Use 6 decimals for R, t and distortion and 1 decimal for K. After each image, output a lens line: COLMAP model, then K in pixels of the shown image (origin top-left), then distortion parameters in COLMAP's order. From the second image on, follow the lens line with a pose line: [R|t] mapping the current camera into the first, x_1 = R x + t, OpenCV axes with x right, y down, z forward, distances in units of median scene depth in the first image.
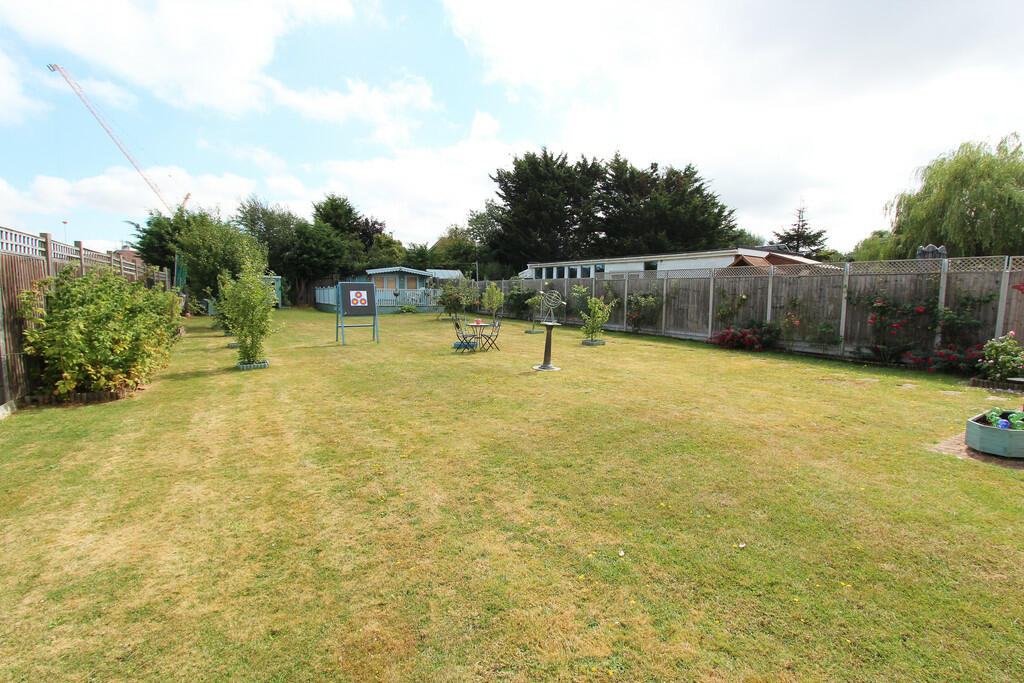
lens RADIAL K [[474.2, 0, 519.5], [0, 474.2, 343.5], [0, 0, 1]] dist [-0.019316, 0.001447]
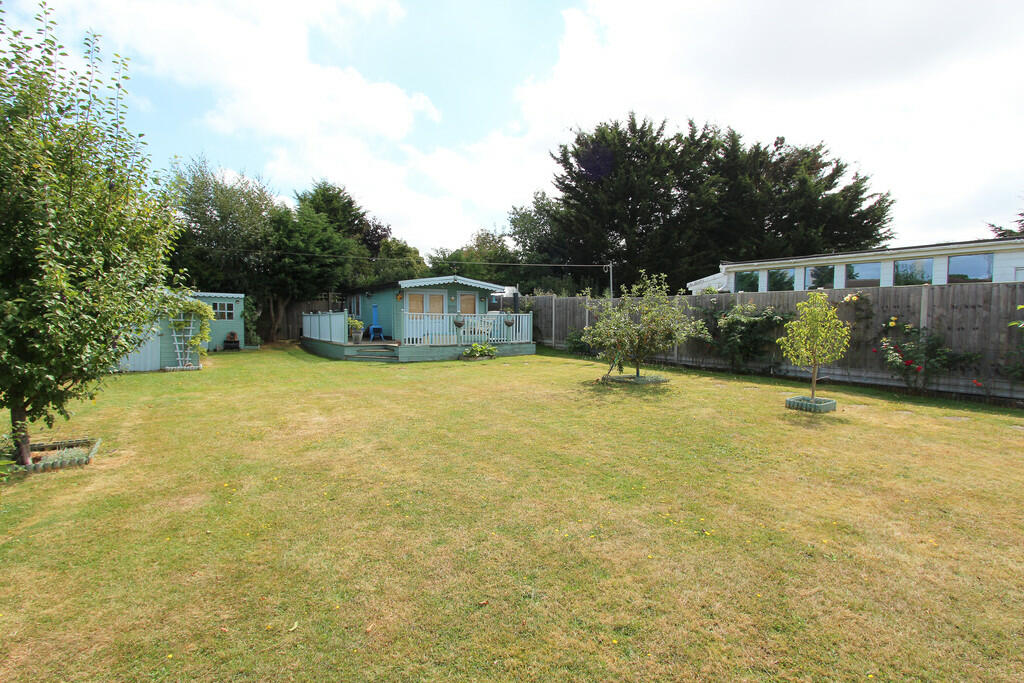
lens RADIAL K [[474.2, 0, 519.5], [0, 474.2, 343.5], [0, 0, 1]] dist [-0.019316, 0.001447]
pose [[0.998744, -0.013359, 0.048293, -0.151979], [0.015803, 0.998595, -0.050583, -0.036734], [-0.047550, 0.051282, 0.997552, 0.317054]]
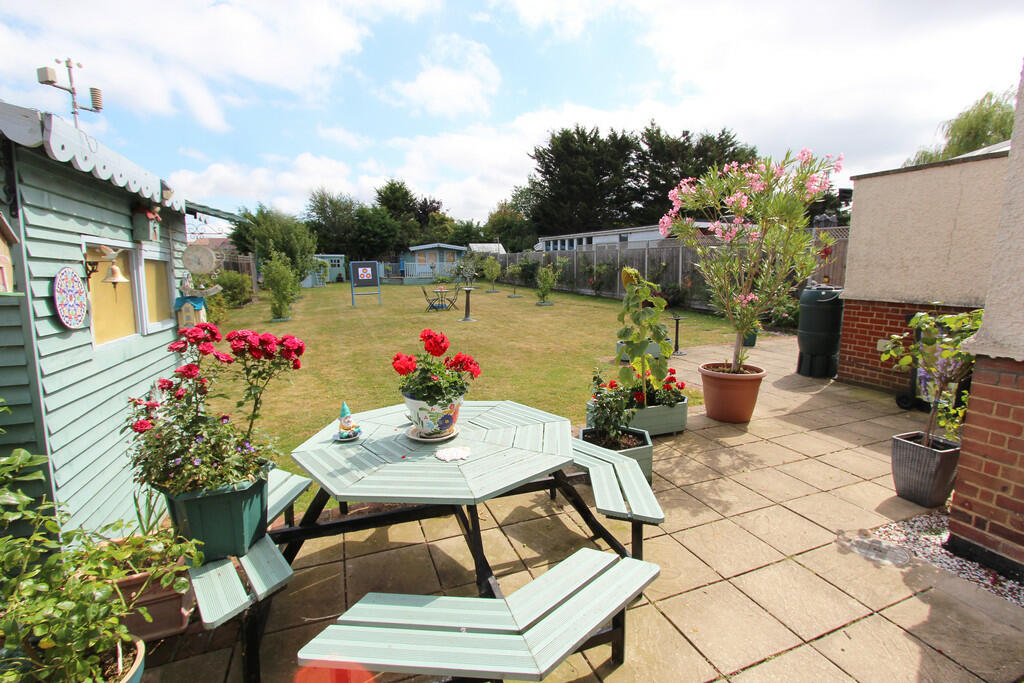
lens RADIAL K [[474.2, 0, 519.5], [0, 474.2, 343.5], [0, 0, 1]] dist [-0.019316, 0.001447]
pose [[0.984516, 0.002504, -0.175279, 0.111542], [0.008889, 0.997899, 0.064184, 0.007514], [0.175072, -0.064748, 0.982424, -0.090612]]
